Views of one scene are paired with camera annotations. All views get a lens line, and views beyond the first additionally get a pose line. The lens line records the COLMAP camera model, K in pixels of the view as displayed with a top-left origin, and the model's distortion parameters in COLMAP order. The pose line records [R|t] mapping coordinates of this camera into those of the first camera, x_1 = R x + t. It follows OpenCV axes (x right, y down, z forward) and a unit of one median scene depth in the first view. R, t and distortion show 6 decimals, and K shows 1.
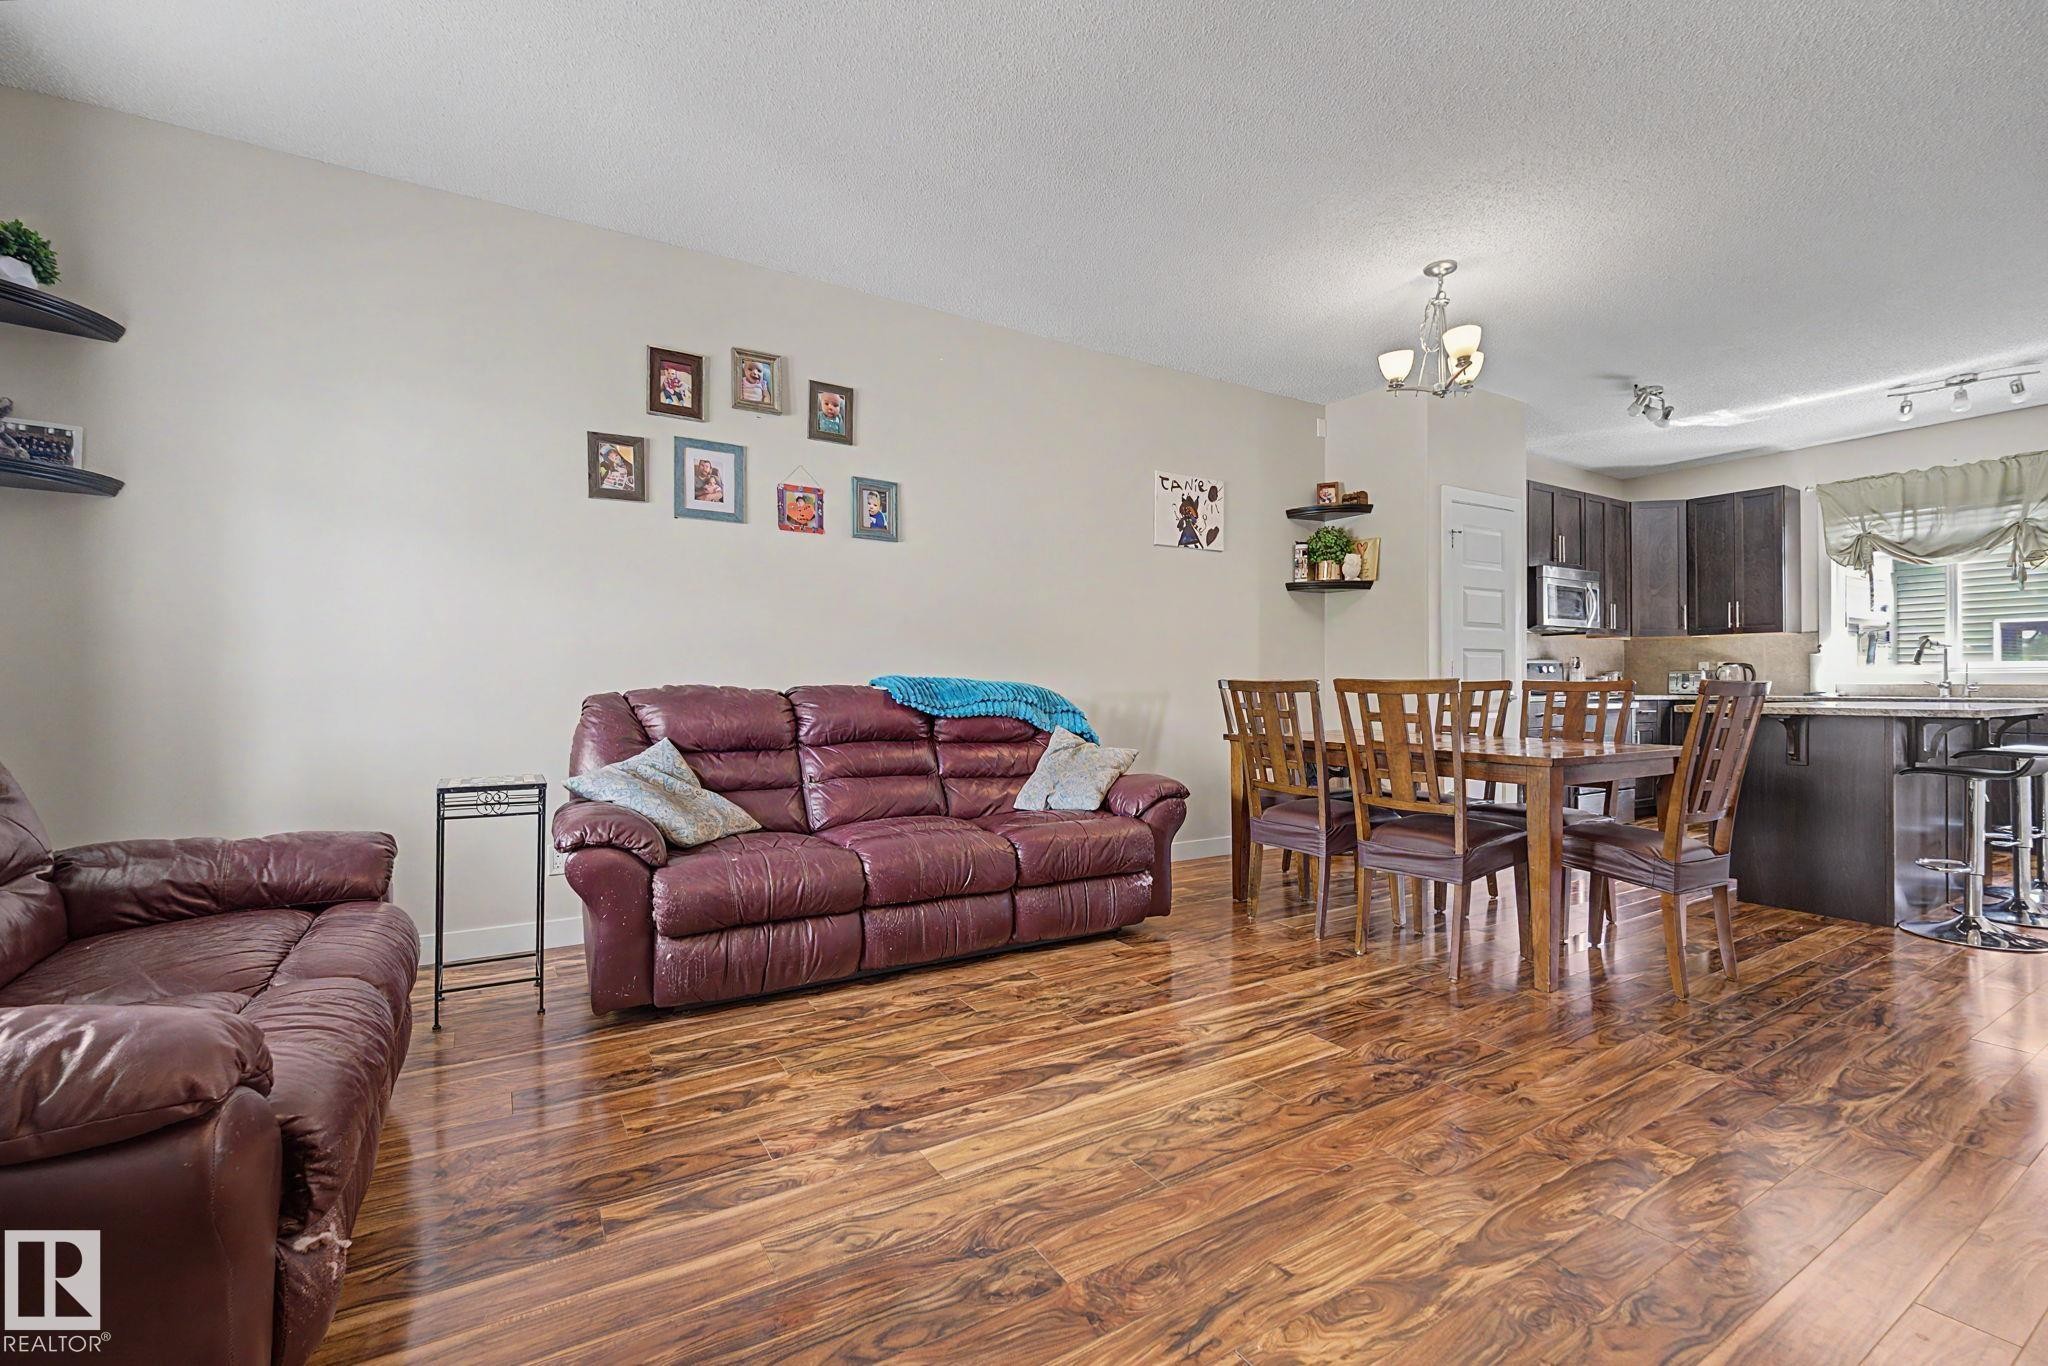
lens RADIAL K [[858.5, 0, 1028.8], [0, 858.5, 679.1], [0, 0, 1]] dist [-0.005288, -0.001100]
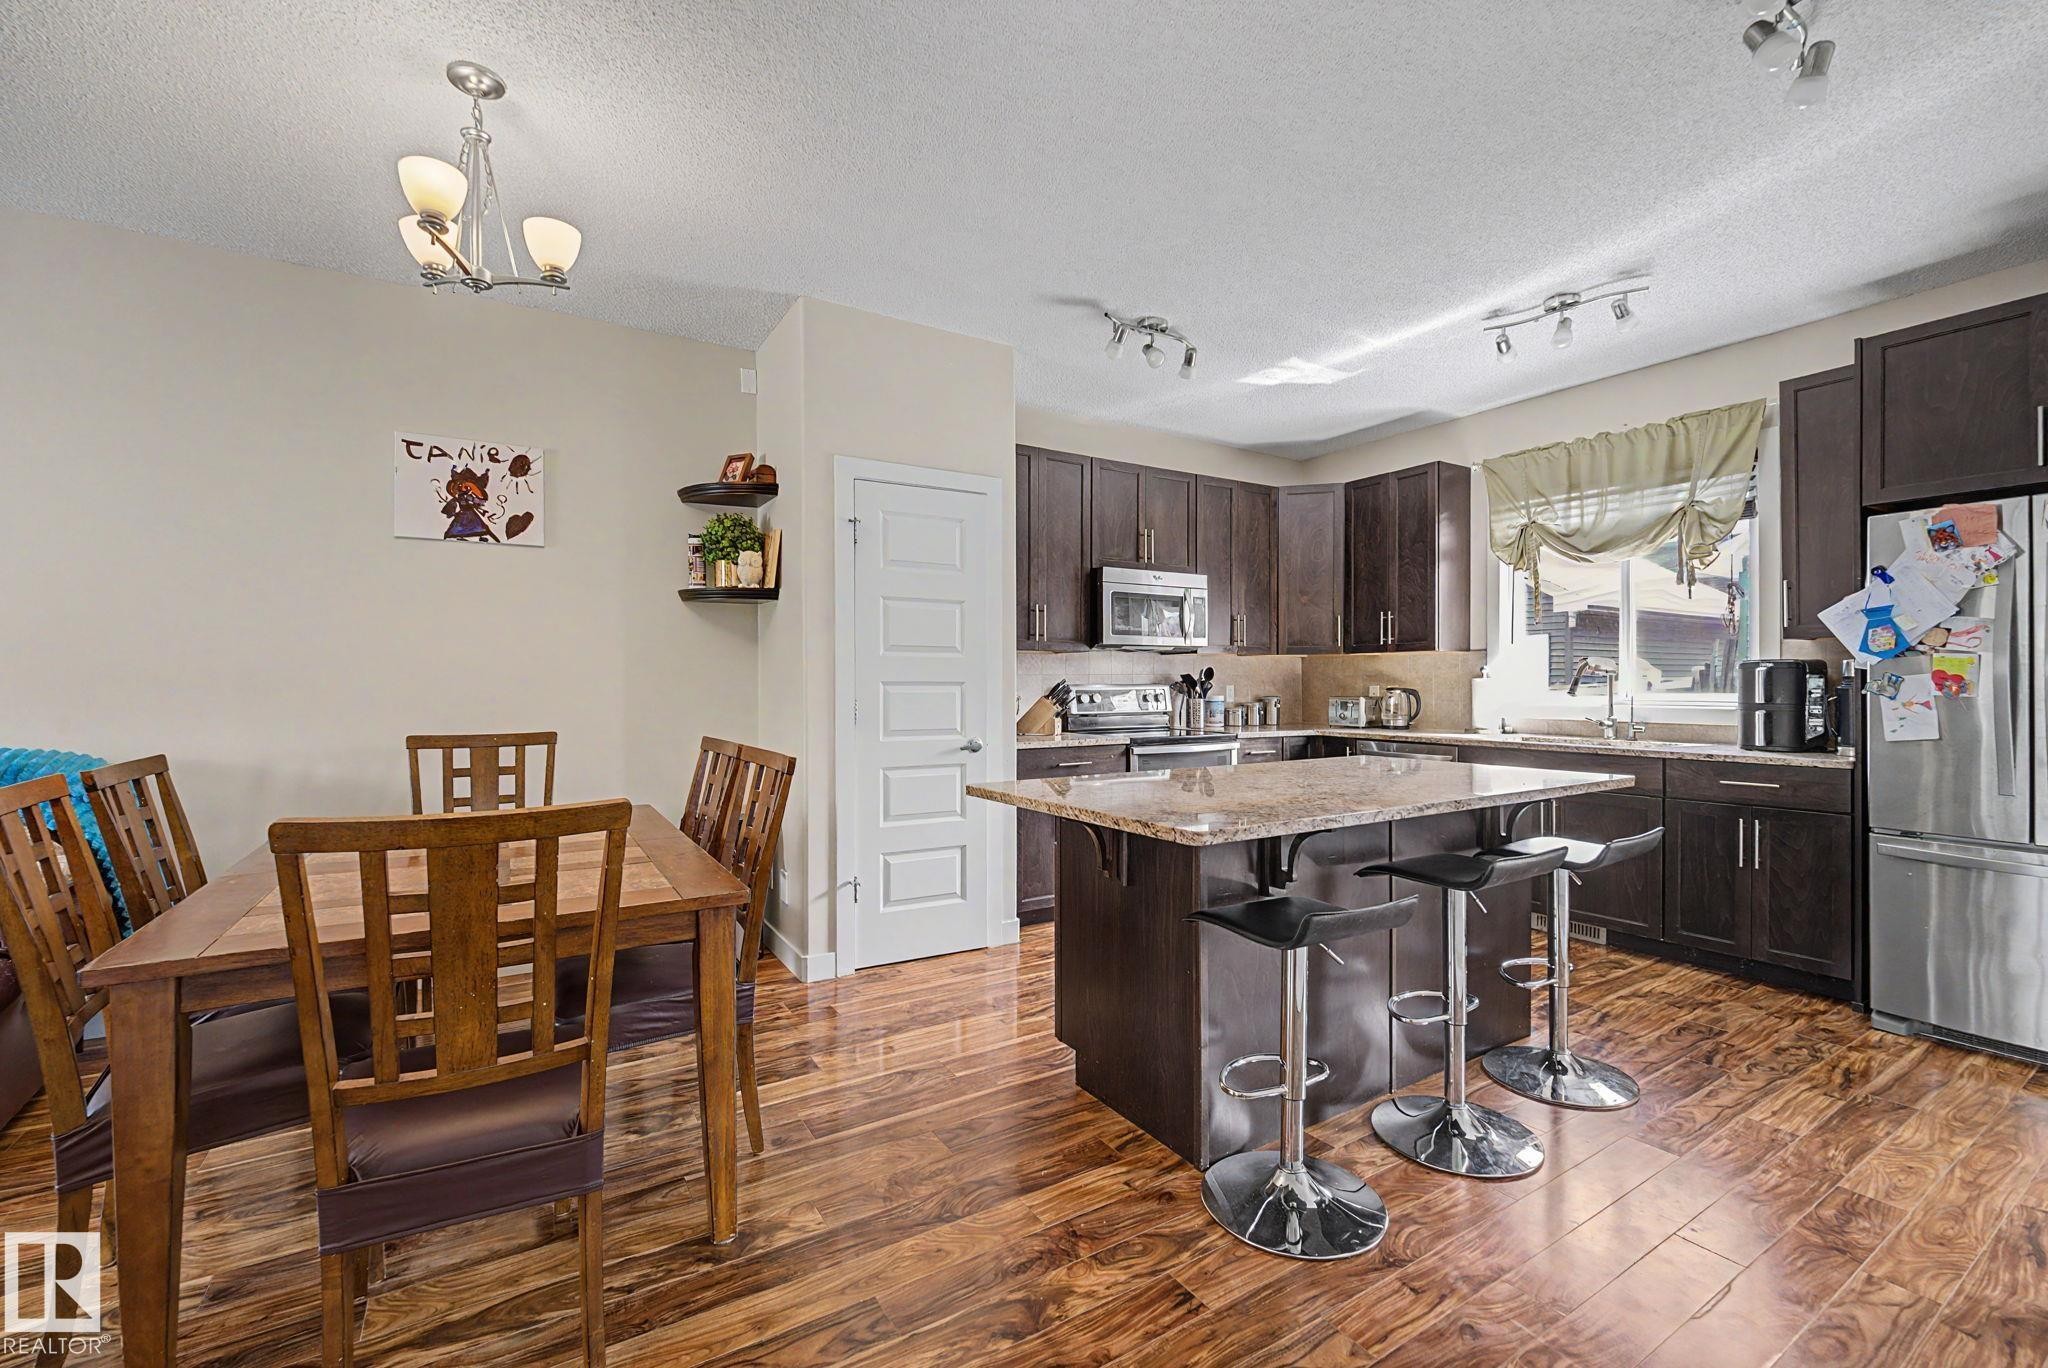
lens RADIAL K [[856.9, 0, 1024.0], [0, 856.9, 684.0], [0, 0, 1]] dist [0.001677, -0.000281]
pose [[0.999948, -0.001491, 0.010054, 0.647470], [0.001416, 0.999971, 0.007536, -0.040016], [-0.010065, -0.007521, 0.999921, 0.286884]]
